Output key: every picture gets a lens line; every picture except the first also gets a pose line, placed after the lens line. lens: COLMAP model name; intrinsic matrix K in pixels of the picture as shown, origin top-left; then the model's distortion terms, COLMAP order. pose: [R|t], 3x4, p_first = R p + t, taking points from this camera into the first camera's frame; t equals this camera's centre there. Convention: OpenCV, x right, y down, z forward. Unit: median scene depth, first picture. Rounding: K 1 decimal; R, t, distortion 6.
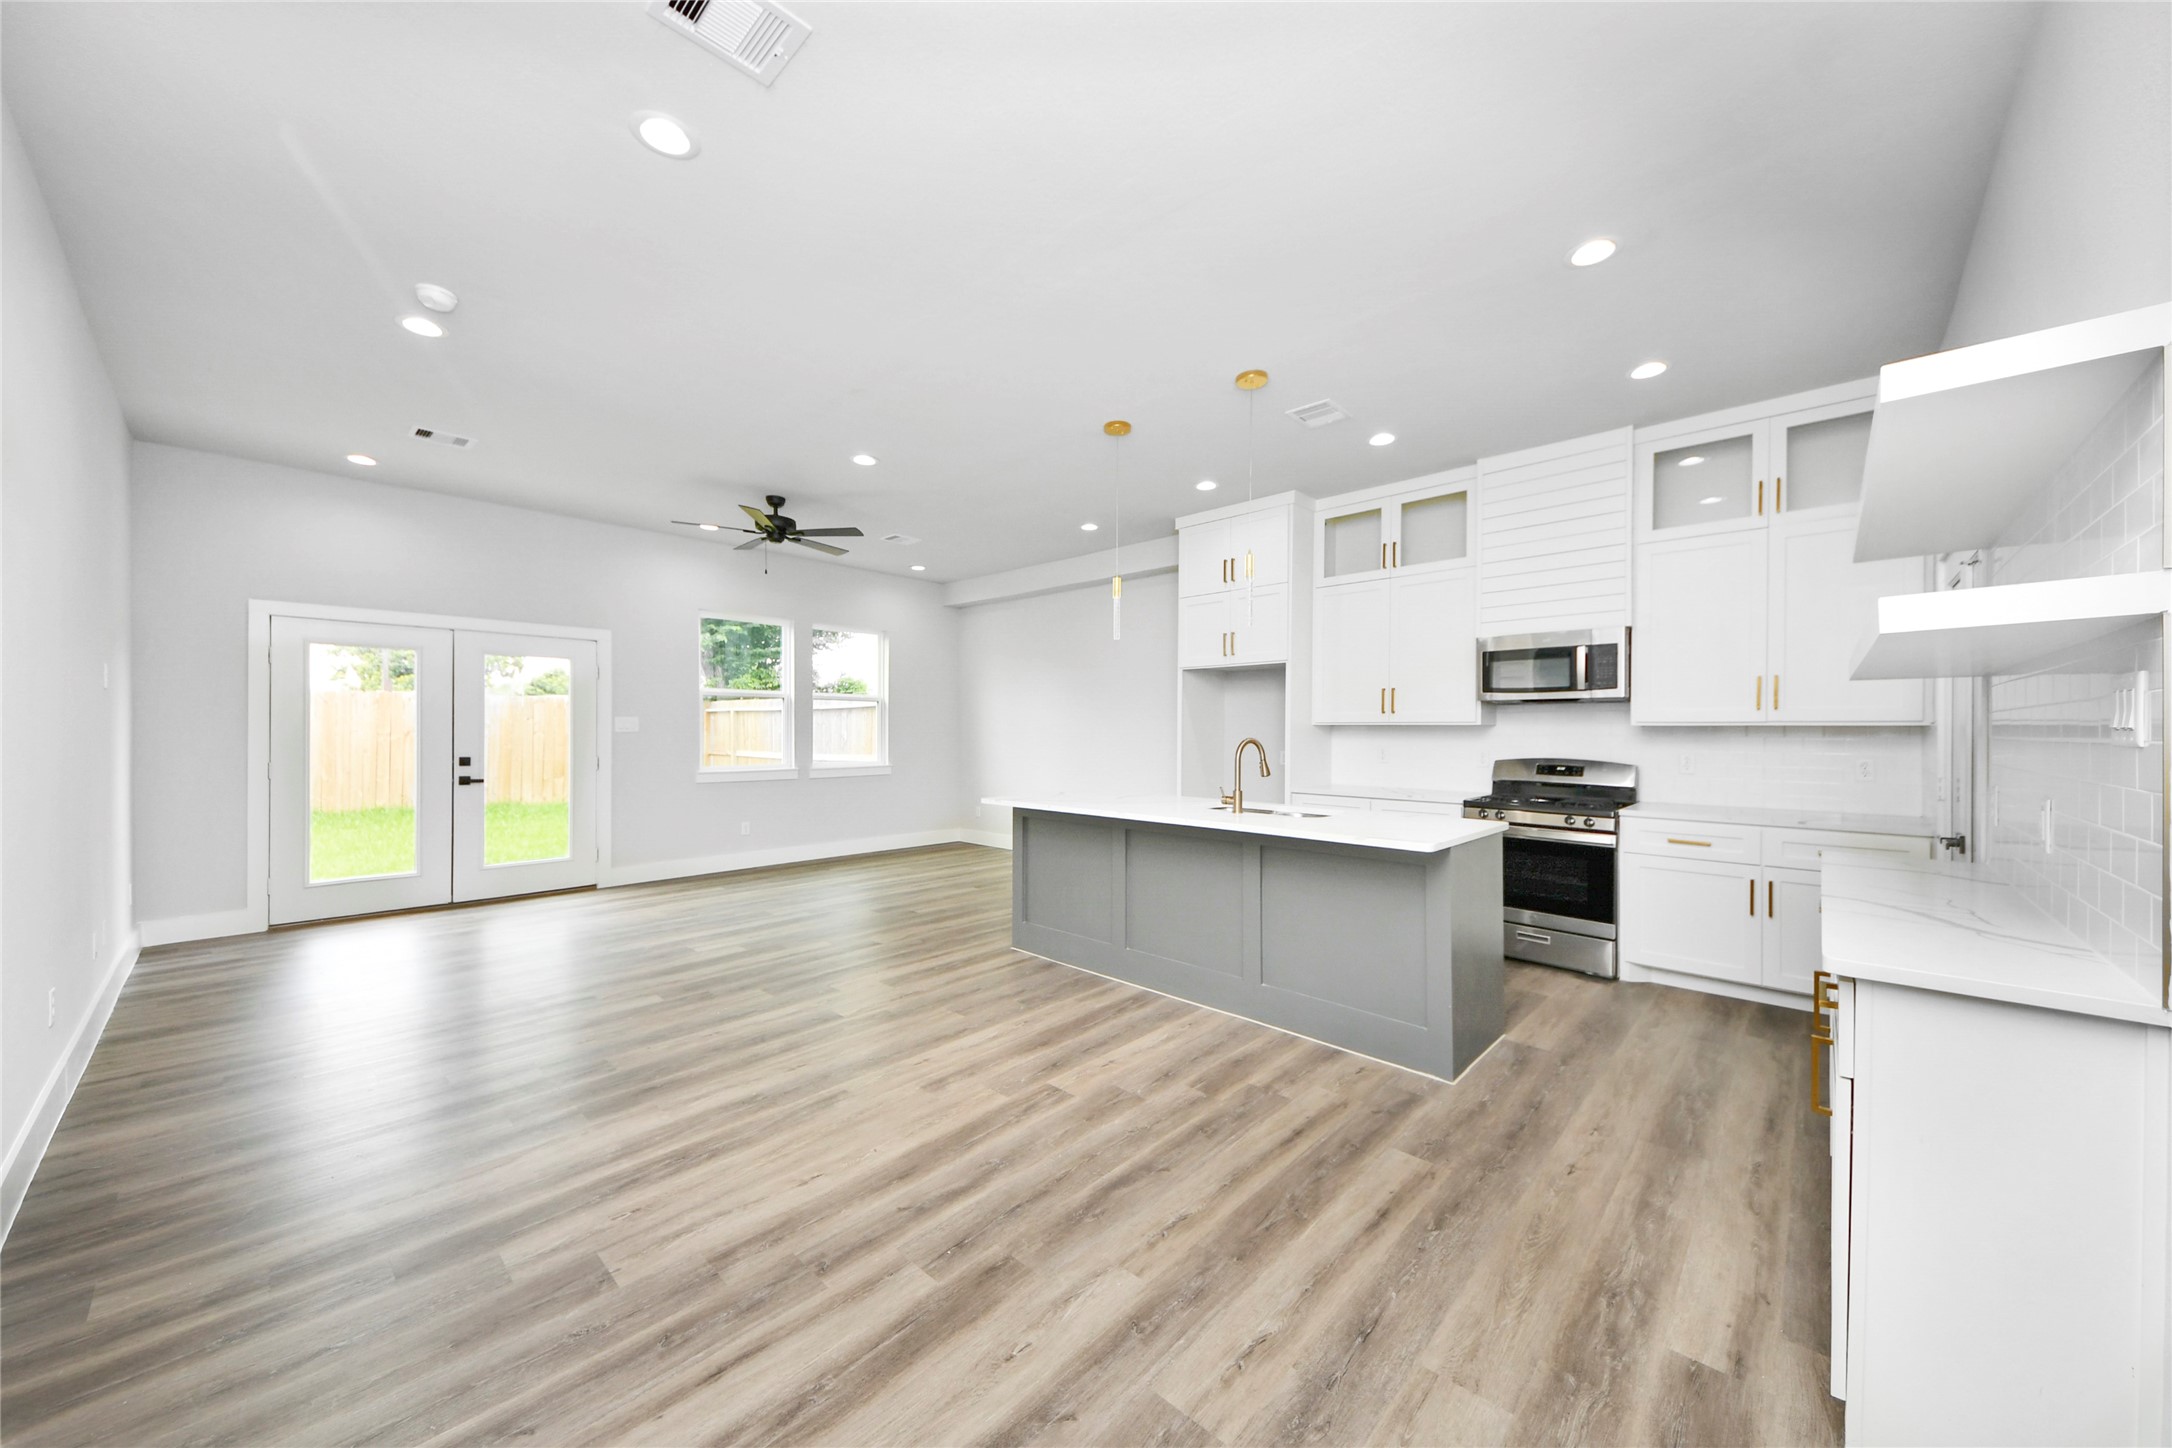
lens RADIAL K [[784.8, 0, 1071.8], [0, 784.8, 730.5], [0, 0, 1]] dist [0.014302, -0.006476]
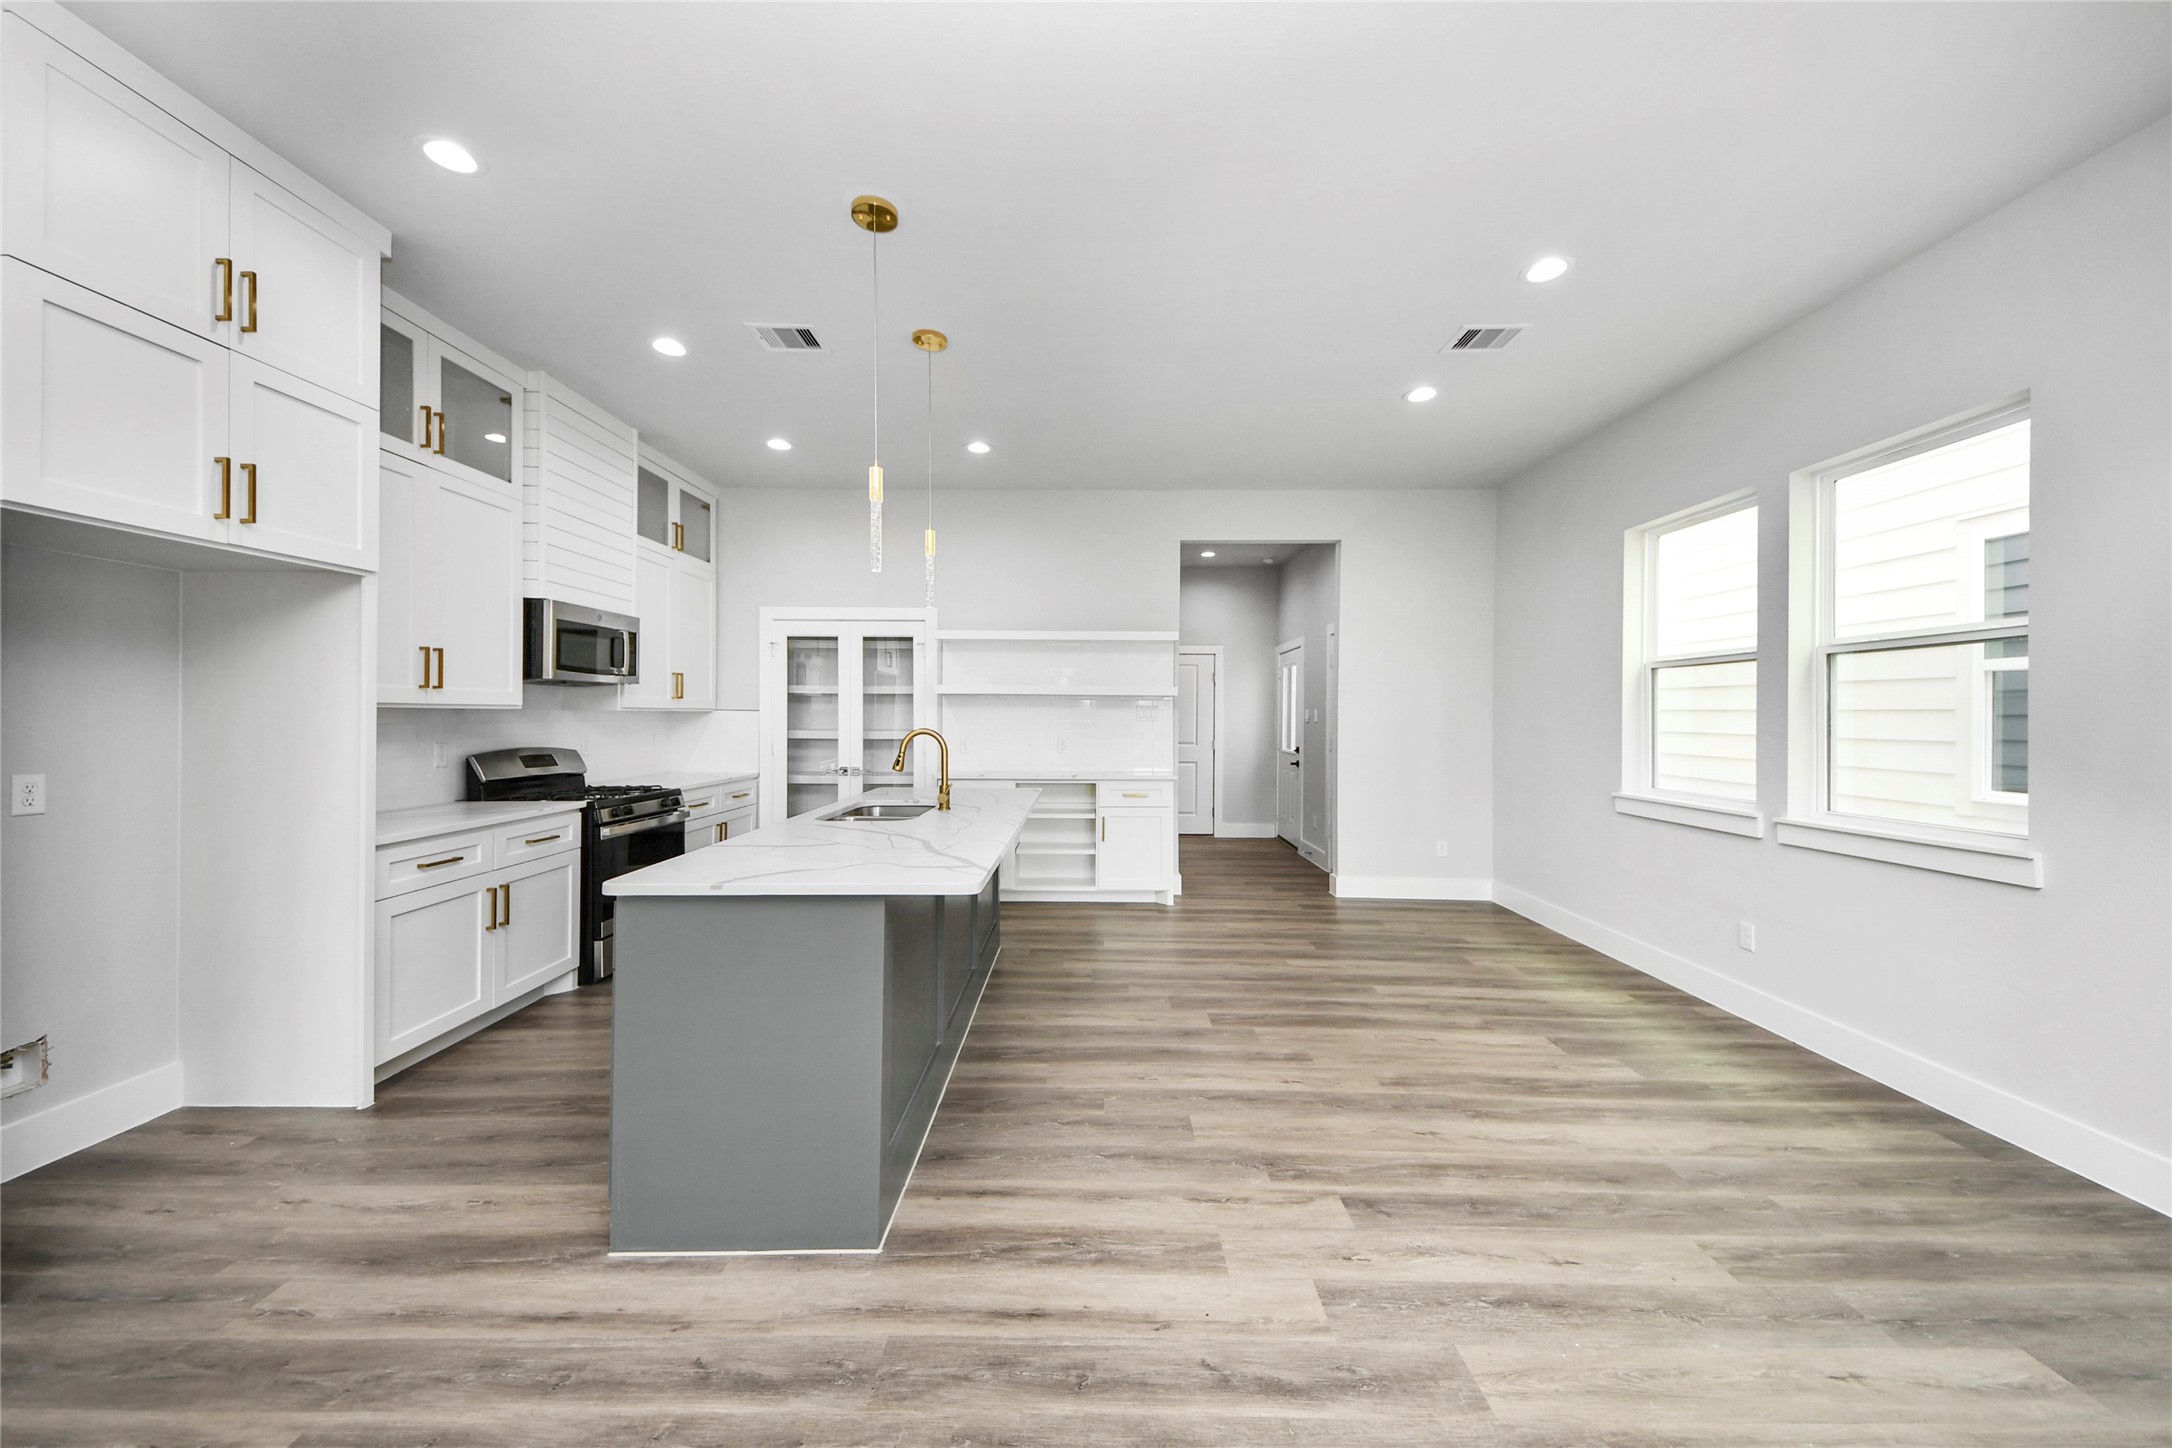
lens RADIAL K [[784.8, 0, 1101.6], [0, 784.8, 719.7], [0, 0, 1]] dist [0.014302, -0.006476]
pose [[-0.708697, -0.010902, 0.705428, -0.510389], [-0.011155, 0.999929, 0.004246, -0.006236], [-0.705424, -0.004859, -0.708769, 1.357898]]
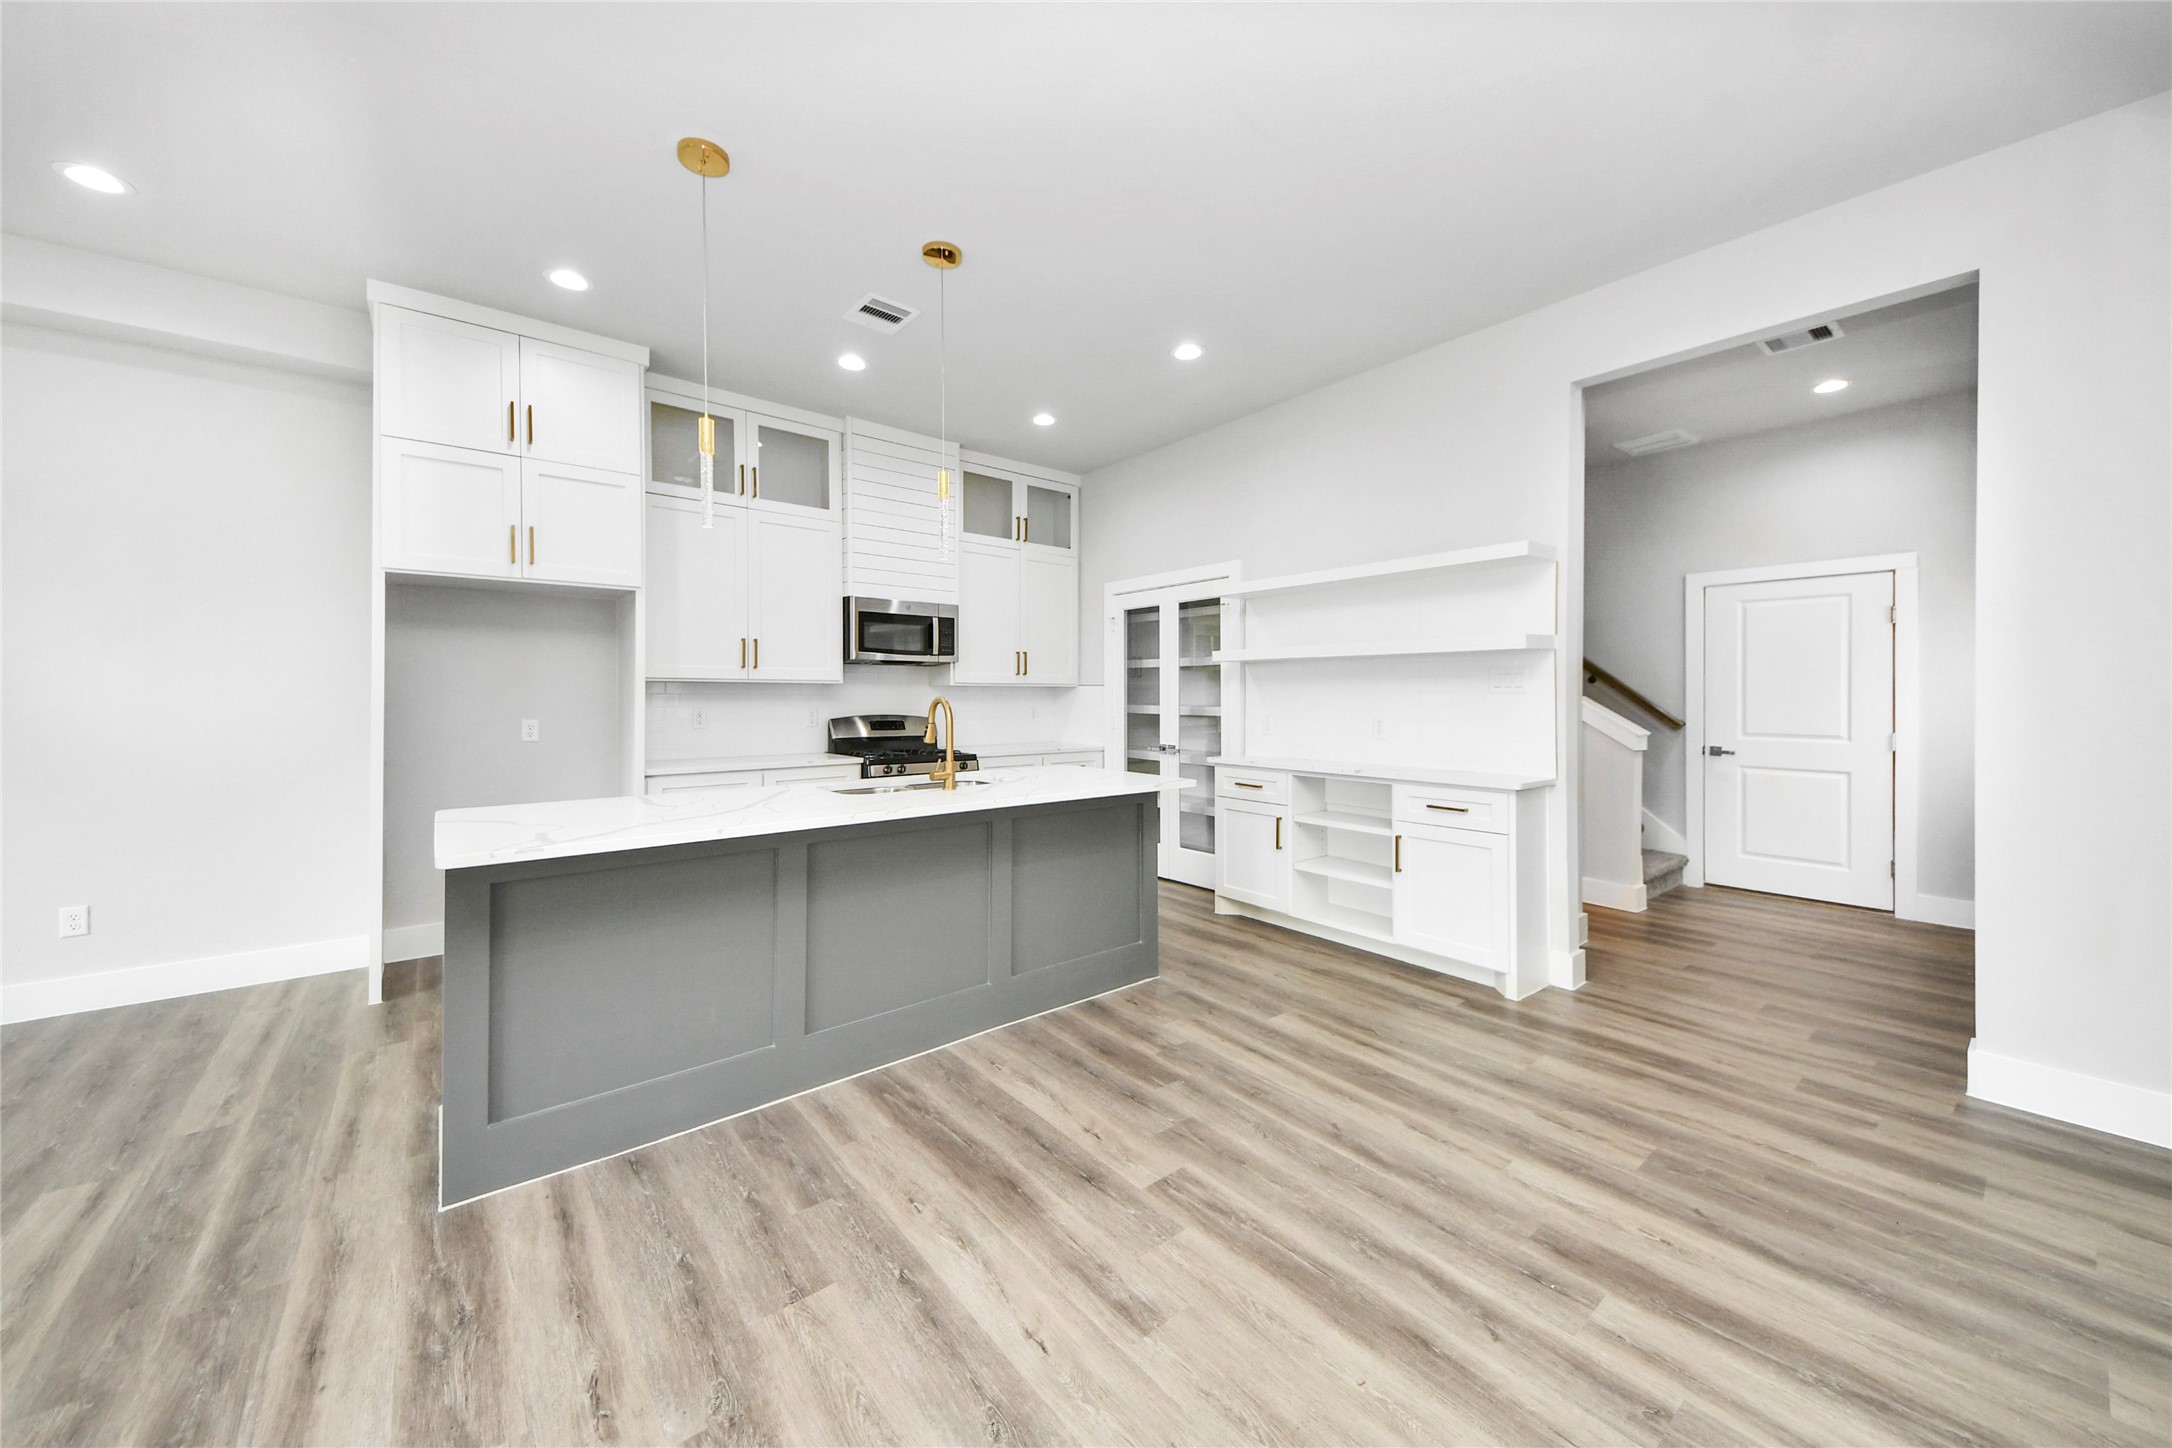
lens RADIAL K [[784.8, 0, 1086.3], [0, 784.8, 704.8], [0, 0, 1]] dist [0.014302, -0.006476]
pose [[0.099200, -0.018227, 0.994901, -0.516514], [-0.011622, 0.999743, 0.019474, -0.002486], [-0.995000, -0.013495, 0.098963, 0.689386]]
